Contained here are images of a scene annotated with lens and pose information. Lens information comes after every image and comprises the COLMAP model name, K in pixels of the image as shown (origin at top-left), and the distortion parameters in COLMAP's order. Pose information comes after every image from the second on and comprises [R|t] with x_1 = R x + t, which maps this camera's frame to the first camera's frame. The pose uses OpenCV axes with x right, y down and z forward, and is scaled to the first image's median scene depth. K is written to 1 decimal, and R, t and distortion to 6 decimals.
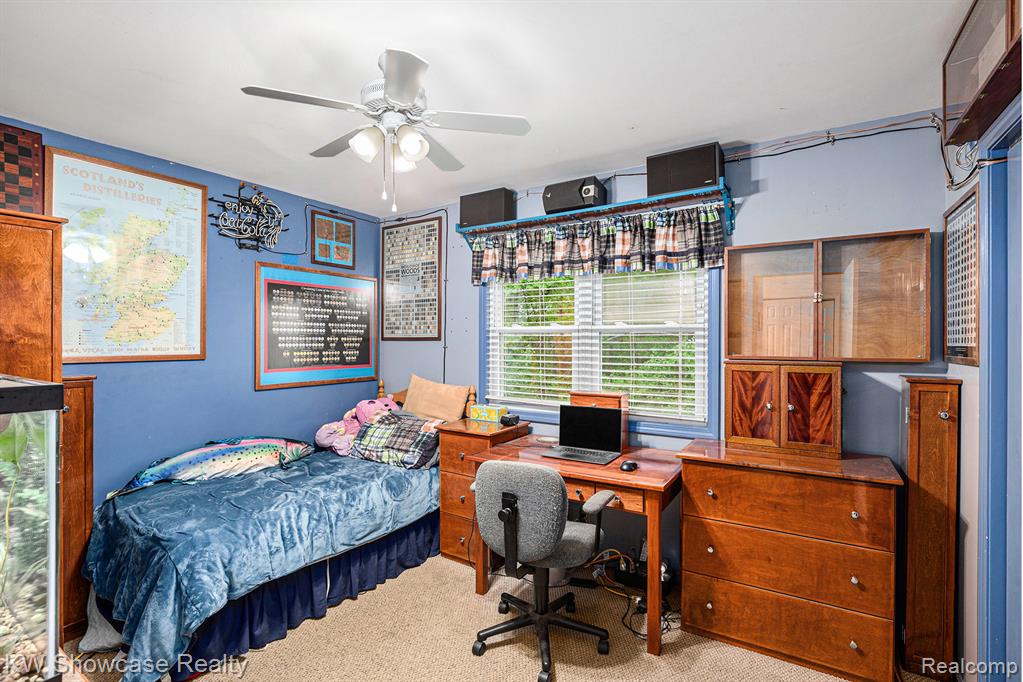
lens RADIAL K [[483.8, 0, 505.9], [0, 483.8, 340.5], [0, 0, 1]] dist [-0.022732, 0.001512]
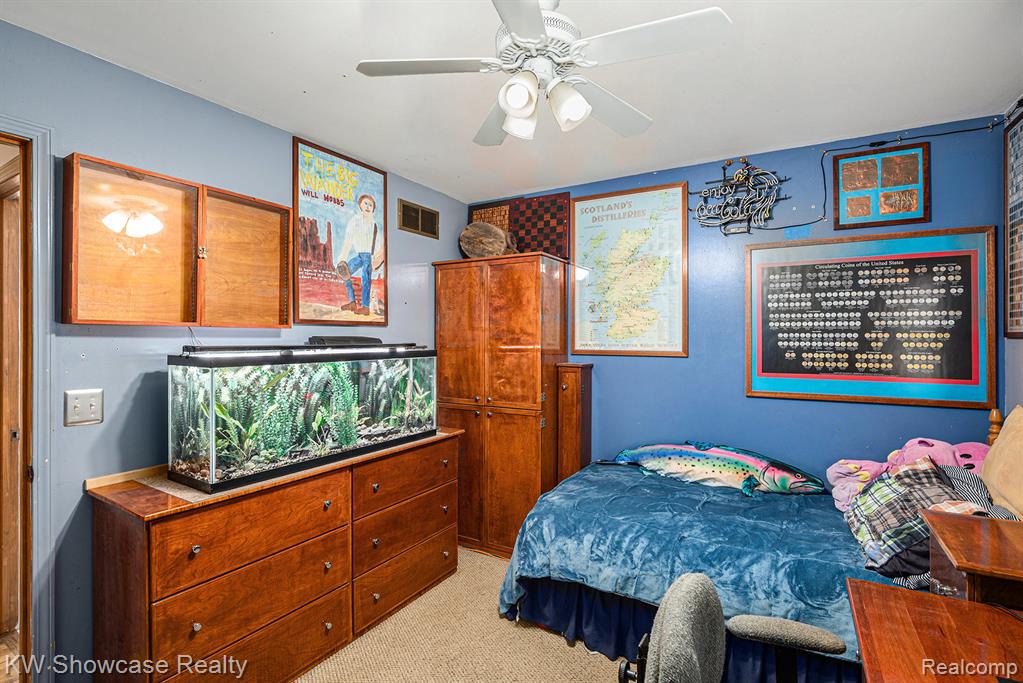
lens RADIAL K [[483.8, 0, 508.2], [0, 483.8, 336.6], [0, 0, 1]] dist [-0.022732, 0.001512]
pose [[0.035278, -0.000394, -0.999377, 0.303548], [-0.000709, 1.000000, -0.000419, -0.001380], [0.999377, 0.000724, 0.035277, 0.511641]]
